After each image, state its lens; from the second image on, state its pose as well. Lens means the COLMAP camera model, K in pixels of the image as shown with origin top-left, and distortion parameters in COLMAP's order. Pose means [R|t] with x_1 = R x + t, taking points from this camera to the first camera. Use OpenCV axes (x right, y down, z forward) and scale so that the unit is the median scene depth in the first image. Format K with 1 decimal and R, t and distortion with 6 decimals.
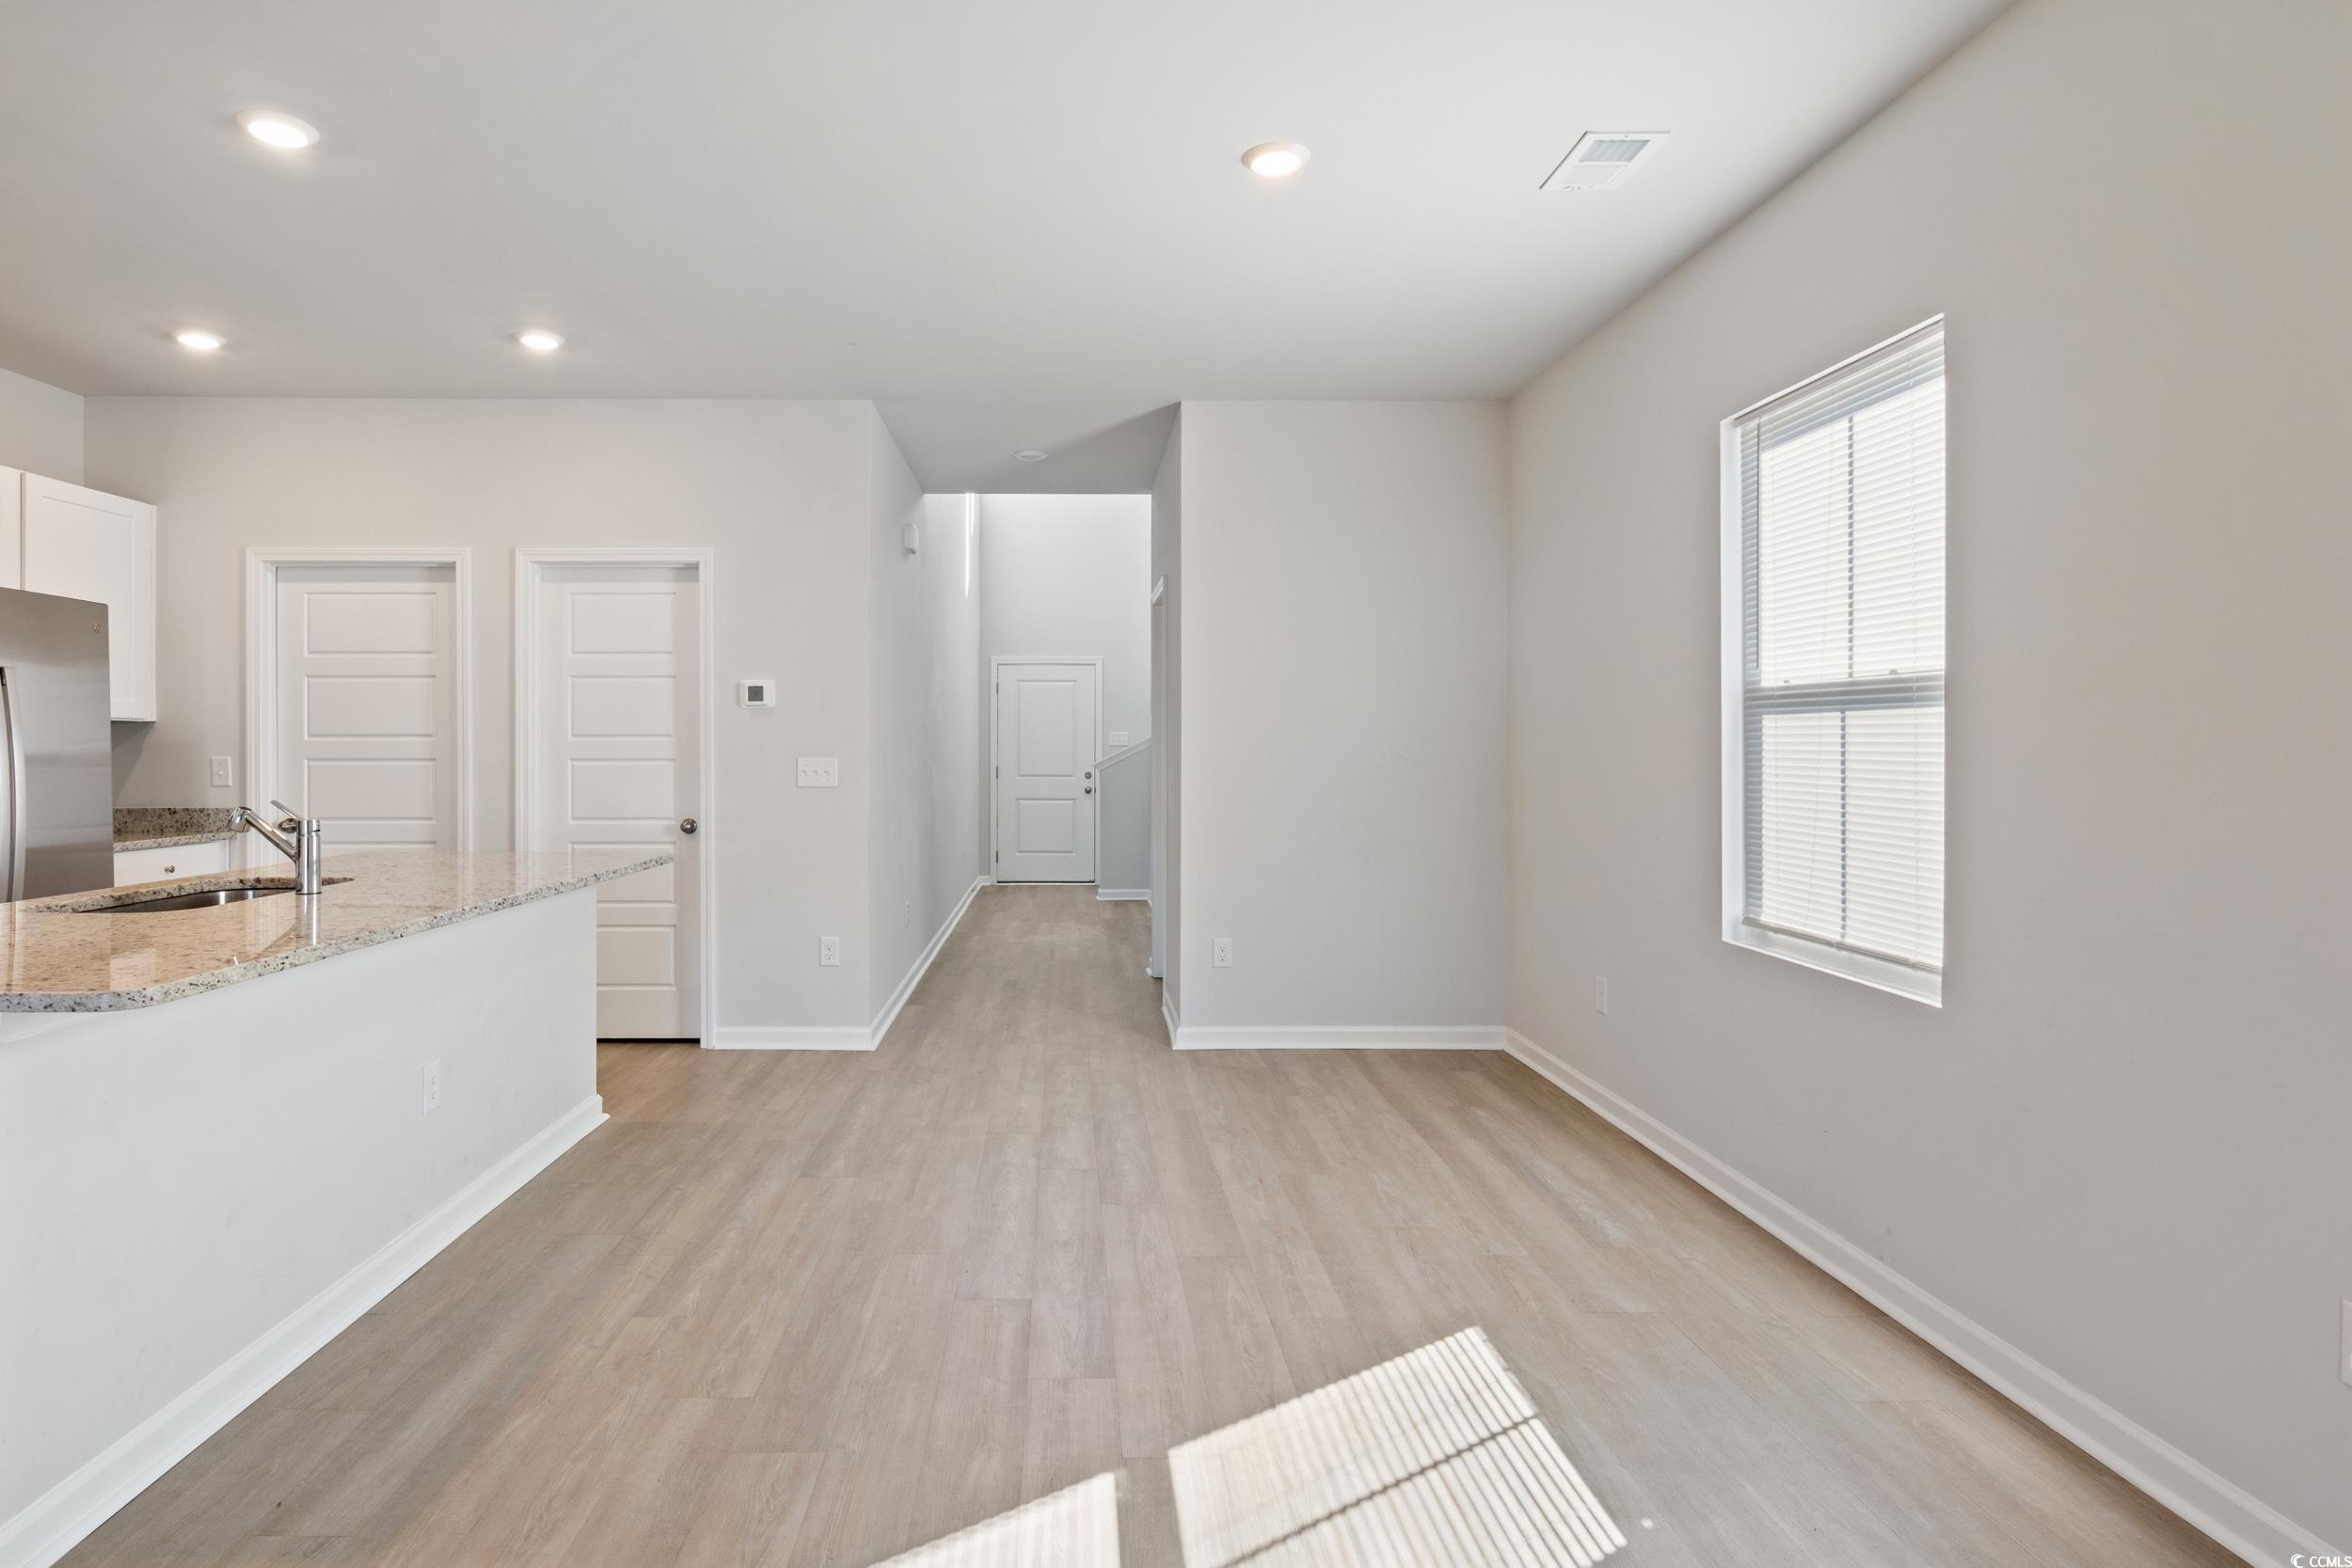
lens RADIAL K [[1223.2, 0, 1075.6], [0, 1223.2, 747.2], [0, 0, 1]] dist [-0.004348, -0.004206]
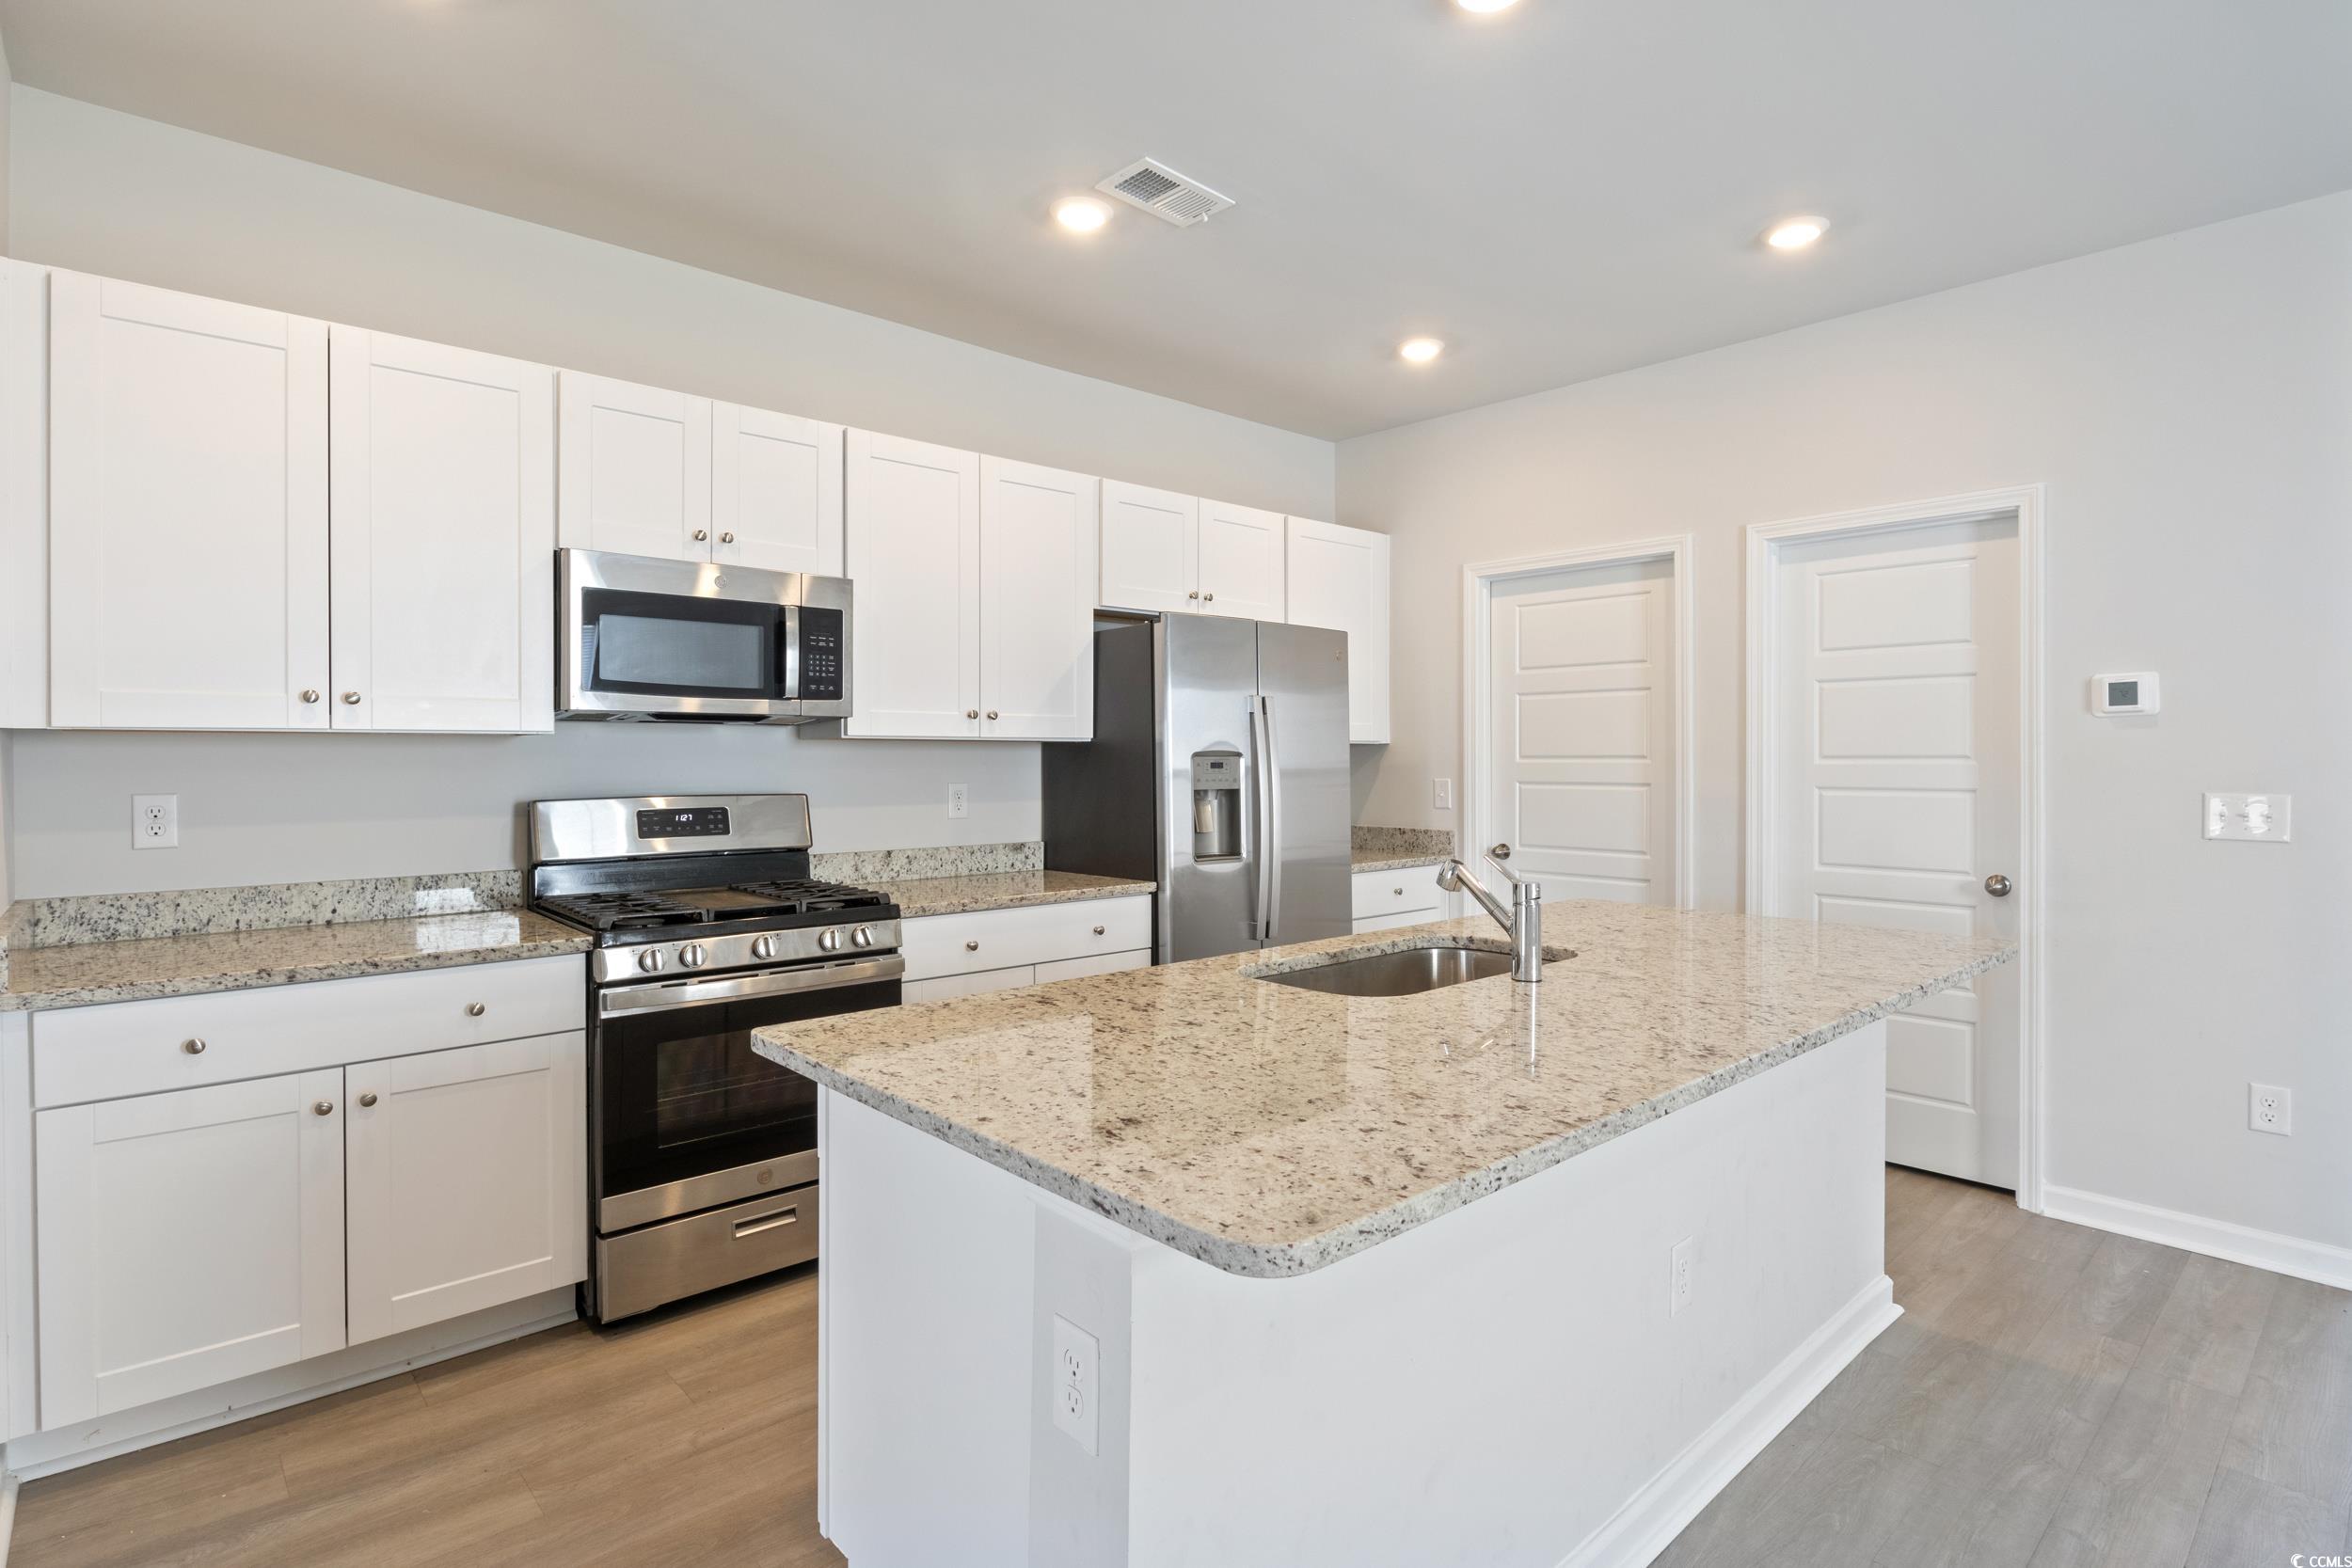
lens RADIAL K [[1180.1, 0, 1173.1], [0, 1180.1, 760.4], [0, 0, 1]] dist [-0.011559, 0.000326]
pose [[0.664883, 0.003472, -0.746939, -0.152992], [0.001685, 0.999980, 0.006147, -0.015182], [0.746945, -0.005346, 0.664864, 0.234395]]
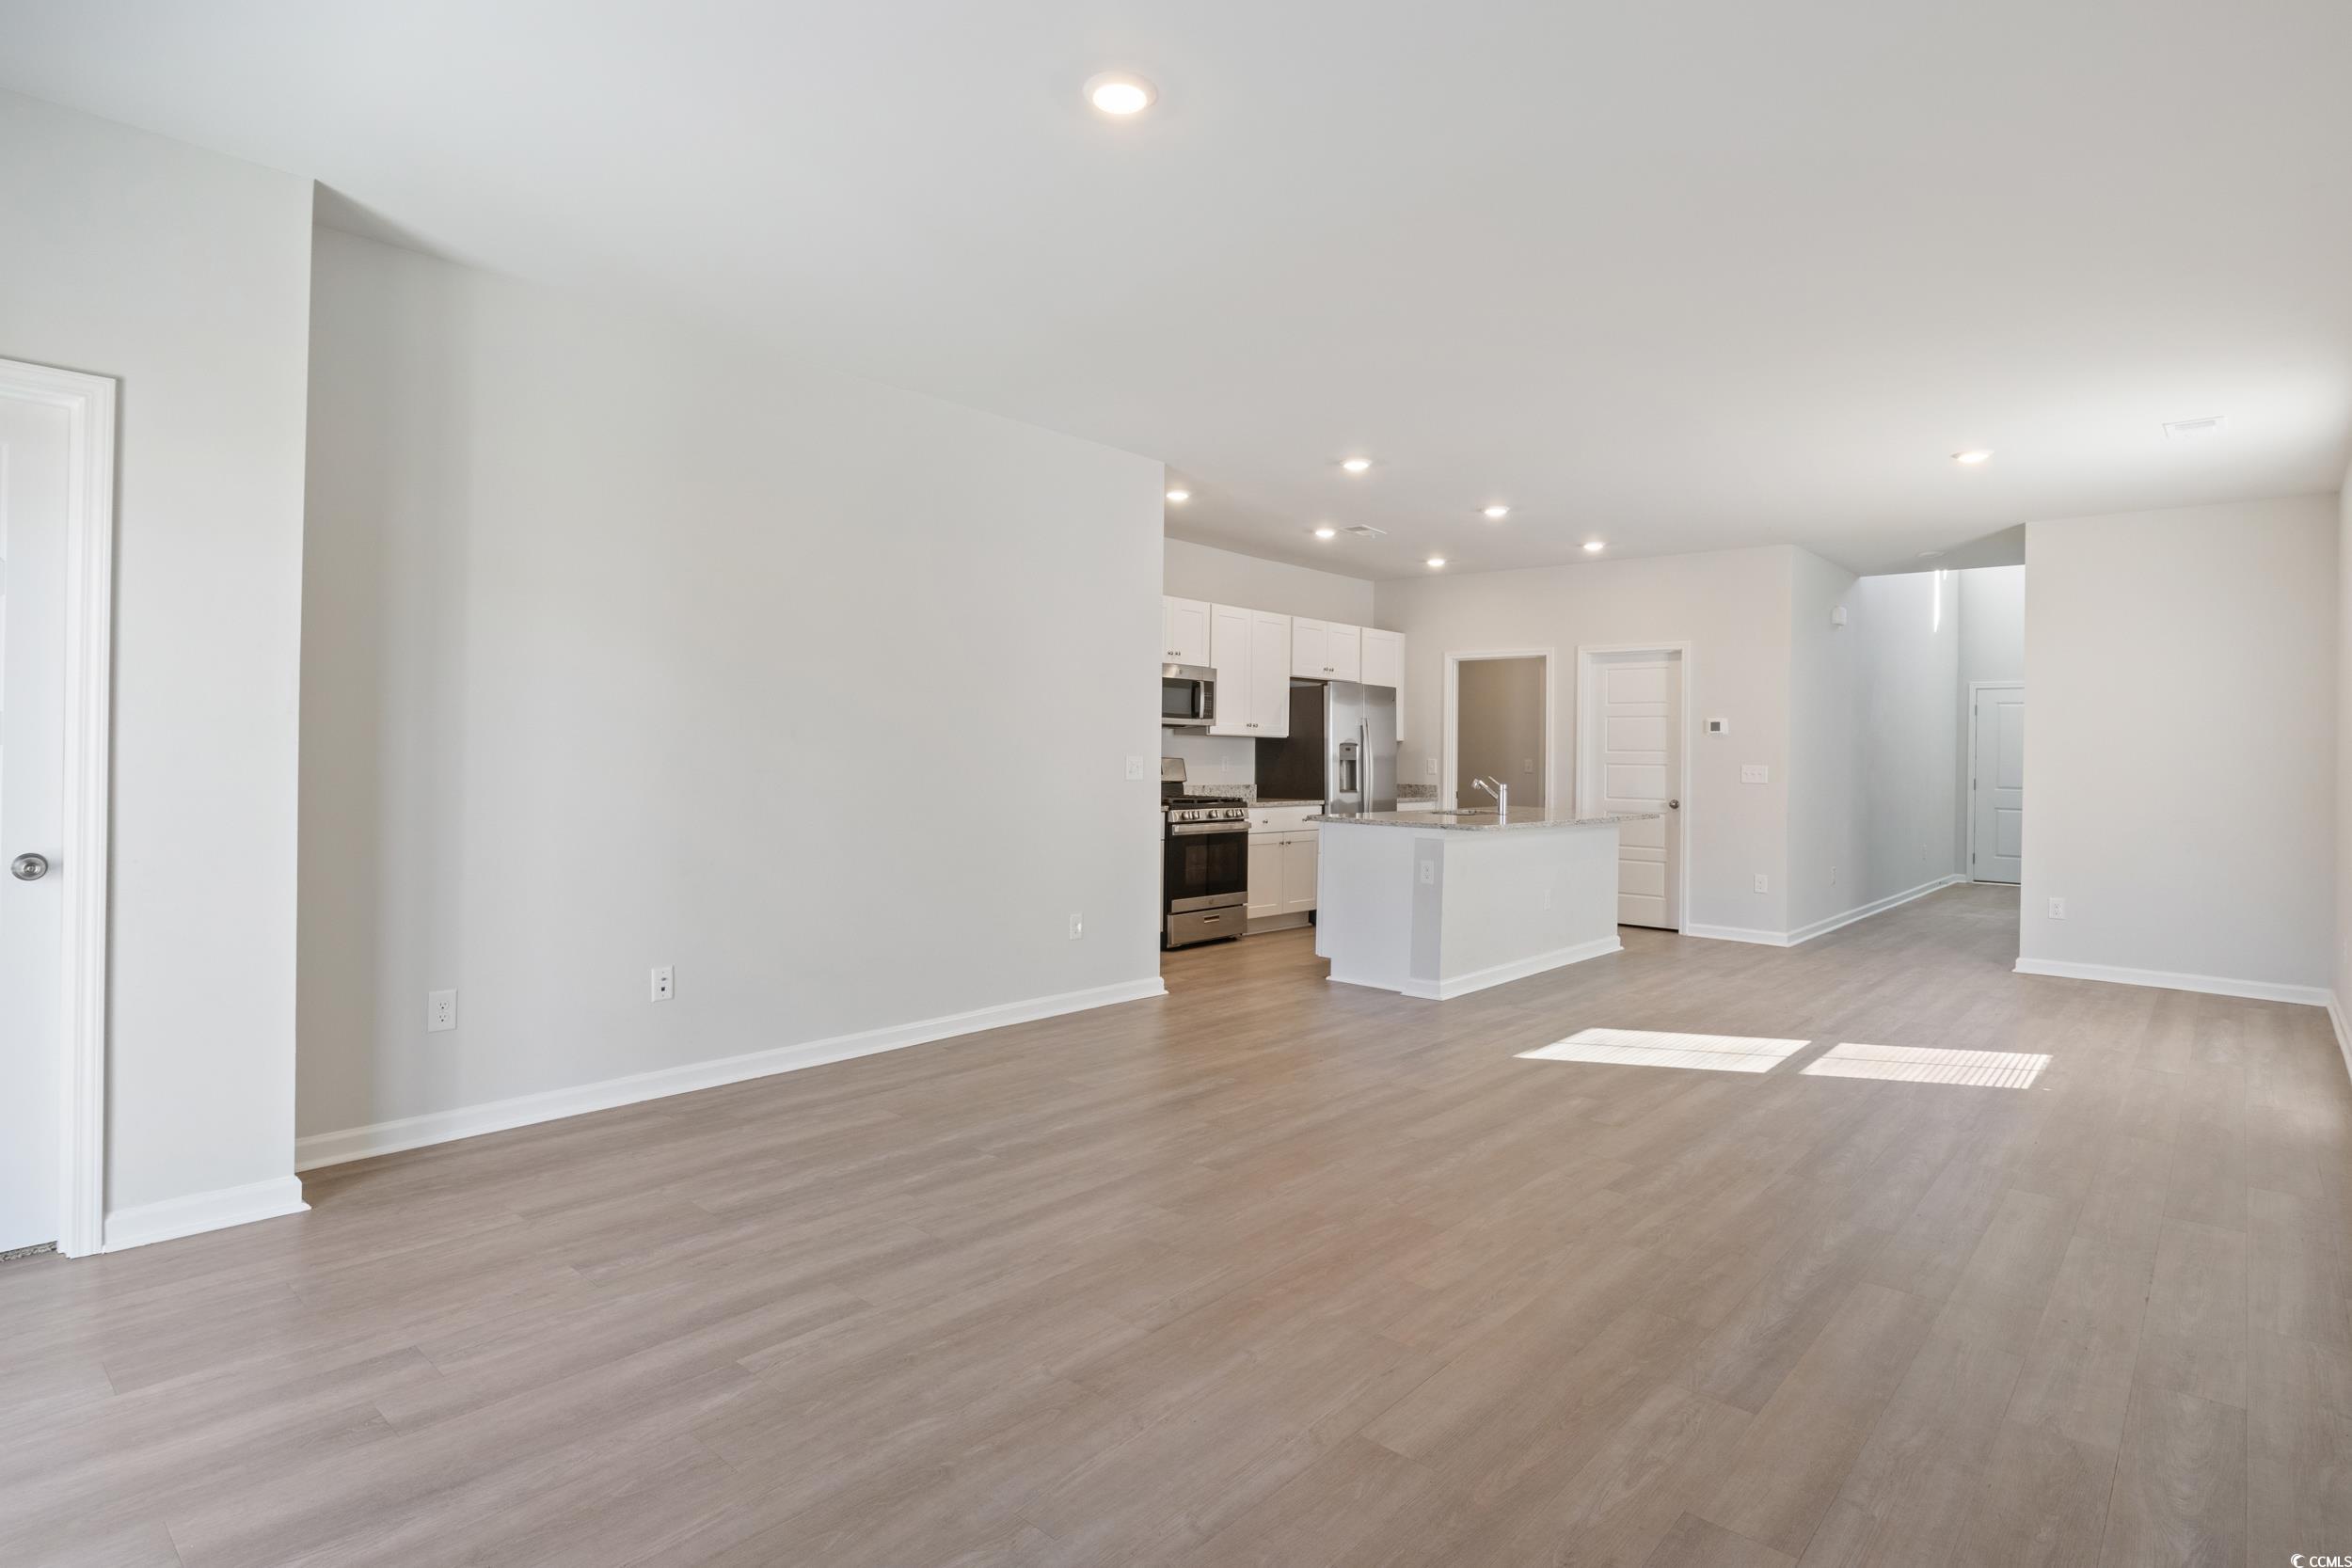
lens RADIAL K [[1180.1, 0, 1163.6], [0, 1180.1, 764.1], [0, 0, 1]] dist [-0.011559, 0.000326]
pose [[0.730497, 0.019512, -0.682638, 0.340407], [-0.014296, 0.999810, 0.013281, -0.003498], [0.682767, 0.000057, 0.730636, -0.822842]]
